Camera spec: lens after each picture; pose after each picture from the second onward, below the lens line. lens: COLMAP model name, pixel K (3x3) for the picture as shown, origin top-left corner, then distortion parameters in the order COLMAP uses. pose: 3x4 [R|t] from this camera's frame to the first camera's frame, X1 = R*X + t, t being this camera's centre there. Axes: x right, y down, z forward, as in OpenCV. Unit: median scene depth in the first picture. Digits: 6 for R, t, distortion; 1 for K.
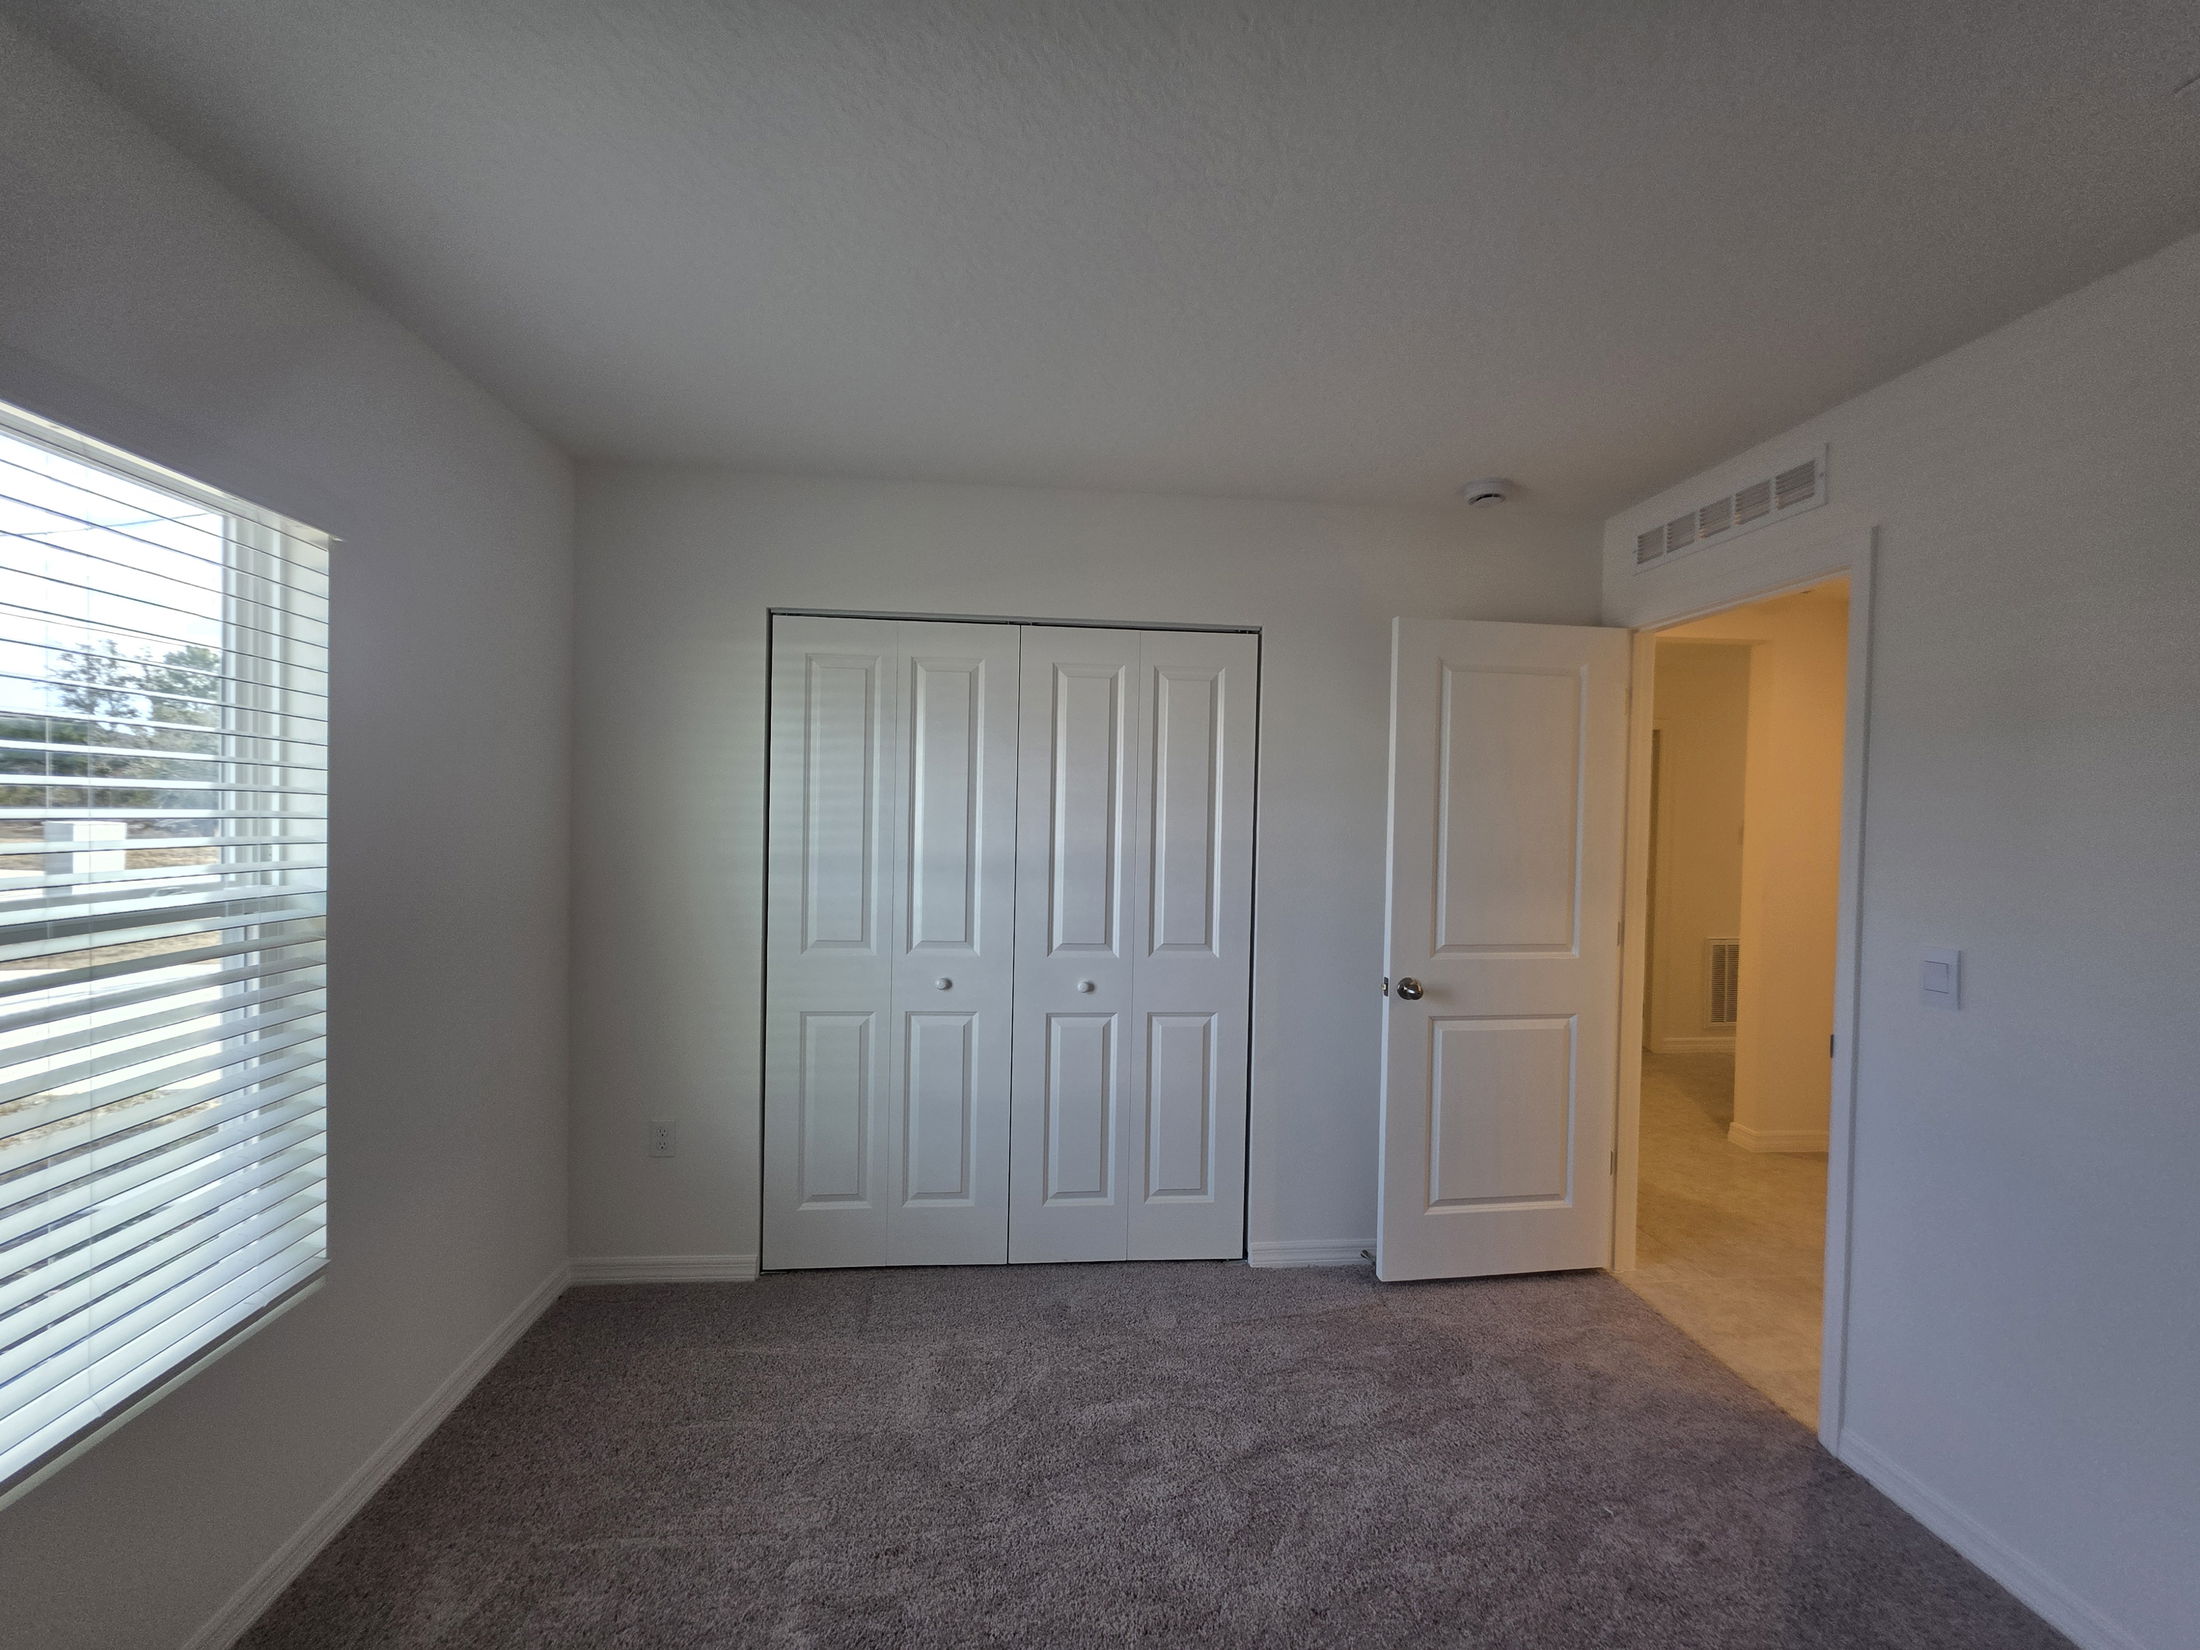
lens RADIAL K [[871.4, 0, 1099.9], [0, 871.4, 825.5], [0, 0, 1]] dist [-0.012969, 0.002702]
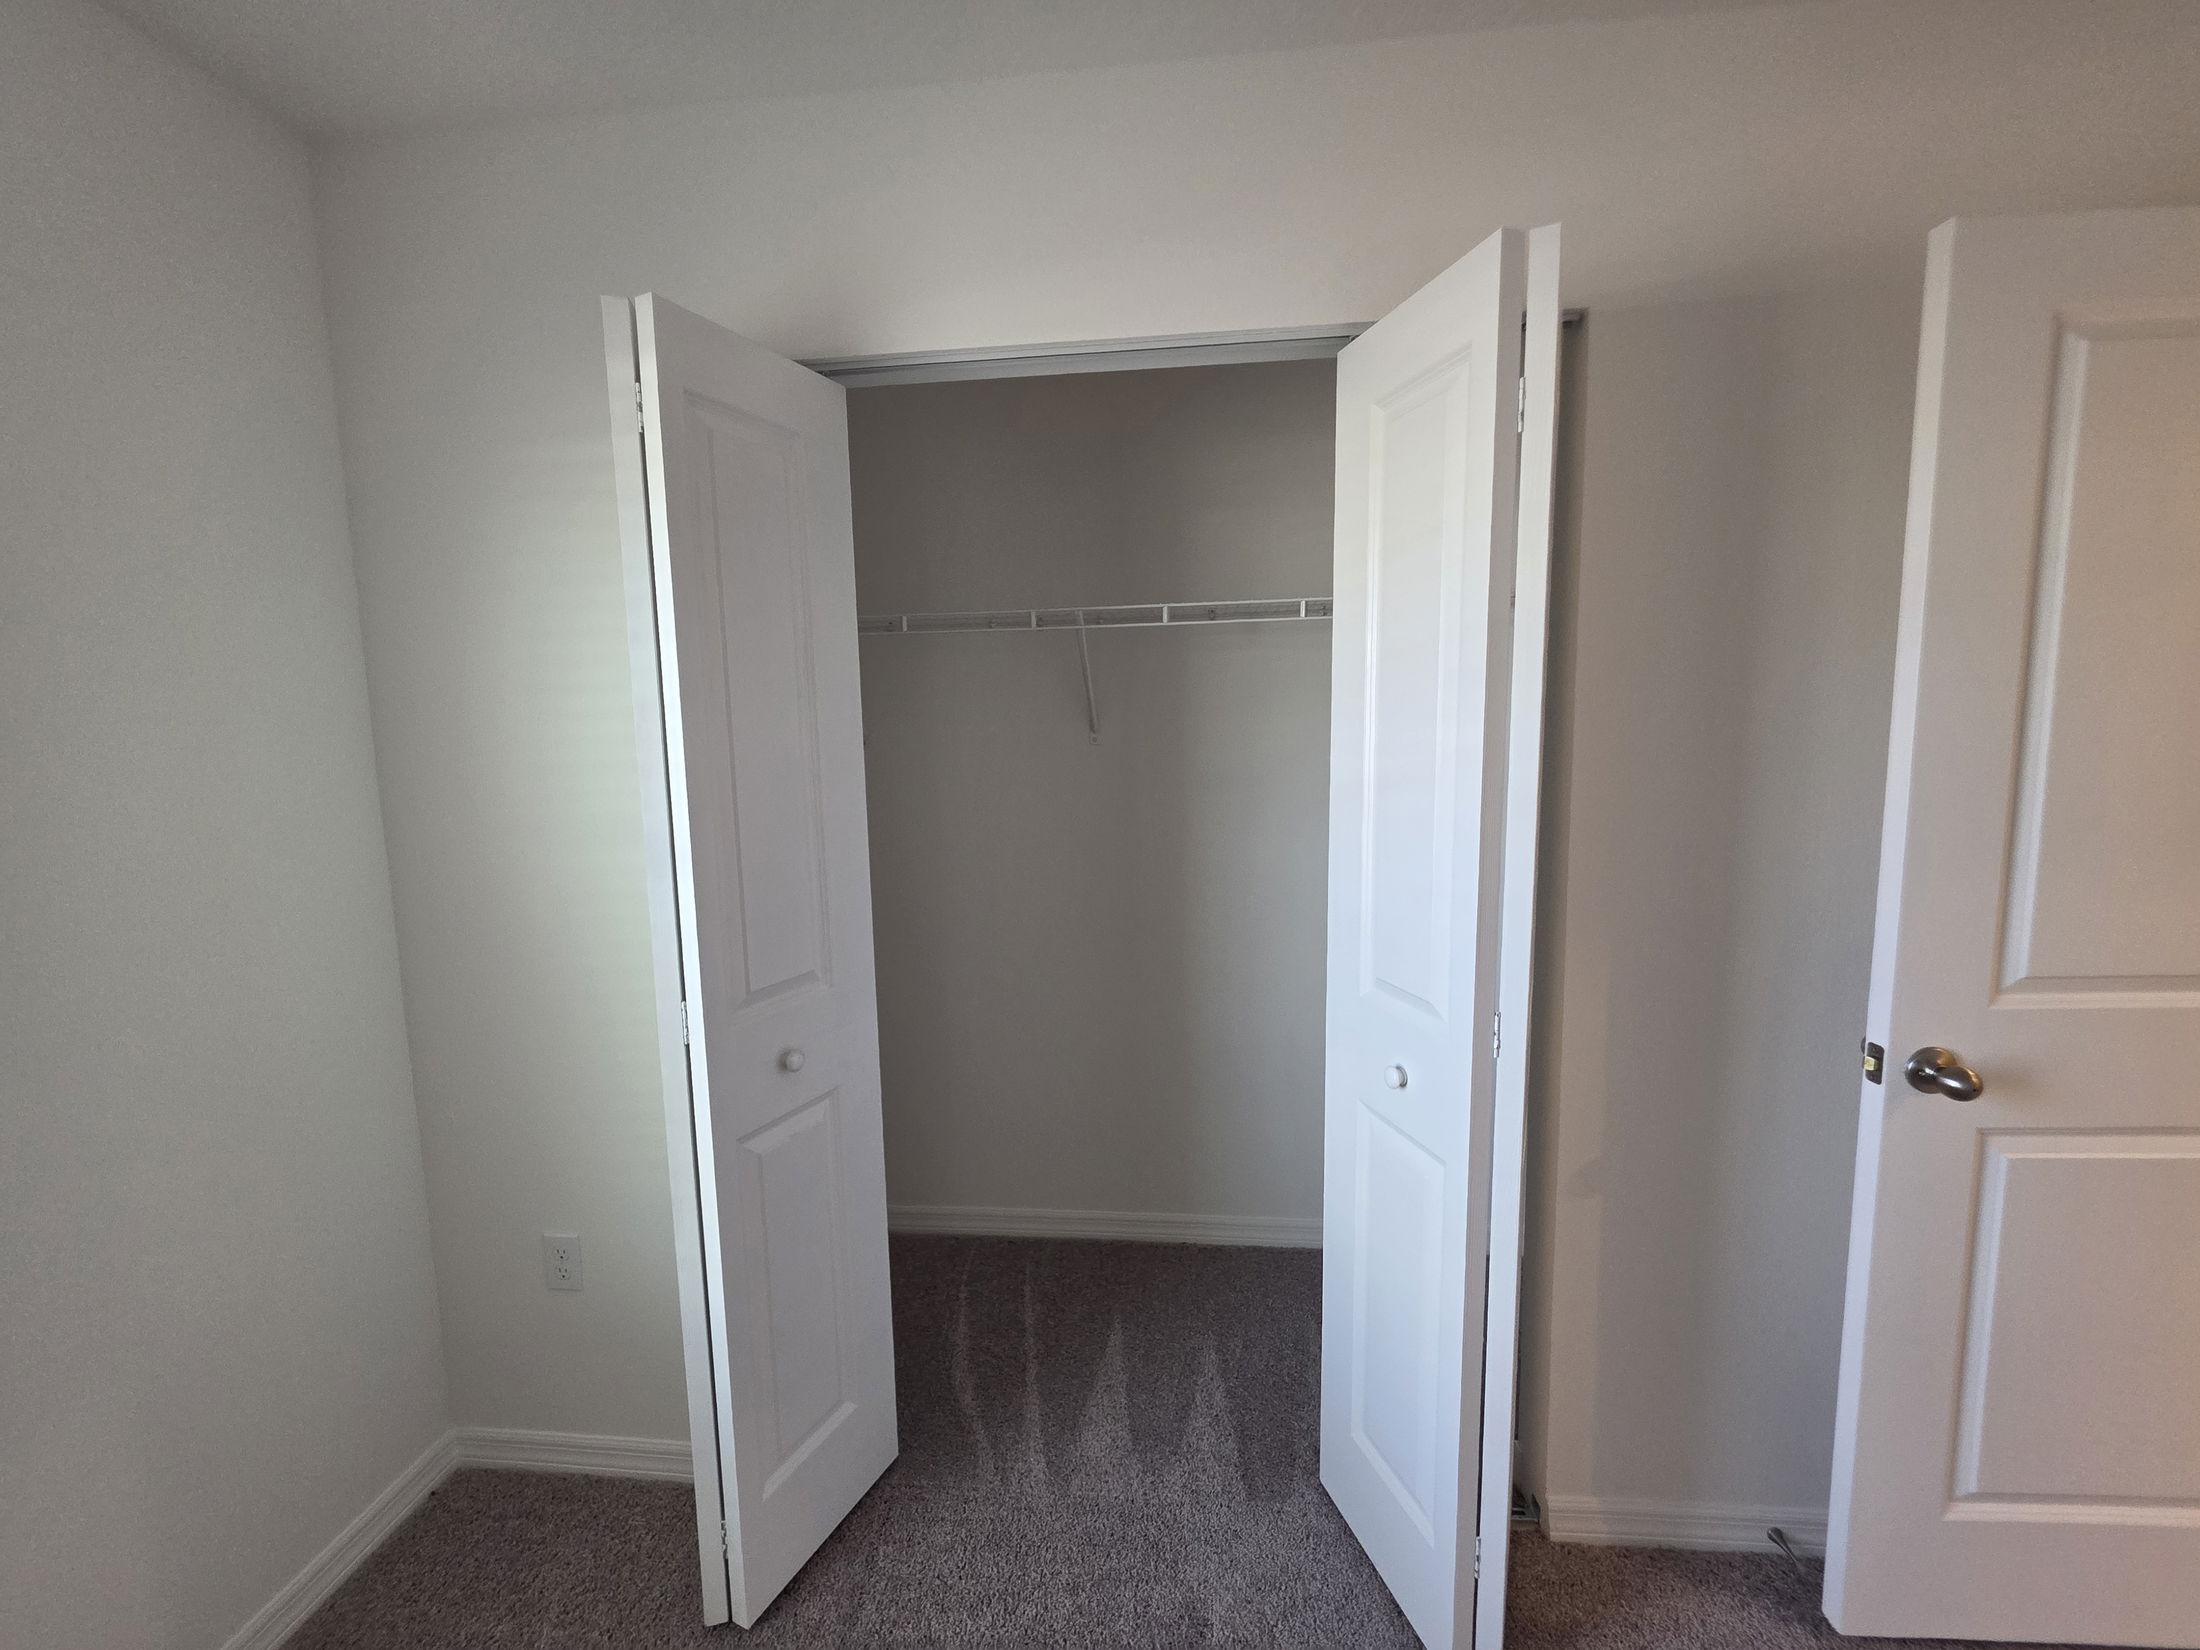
lens RADIAL K [[871.4, 0, 1095.0], [0, 871.4, 837.2], [0, 0, 1]] dist [-0.012969, 0.002702]
pose [[0.980743, -0.018895, -0.194385, 0.008413], [0.036892, 0.995314, 0.089384, 0.006741], [0.191785, -0.094834, 0.976844, 0.476966]]
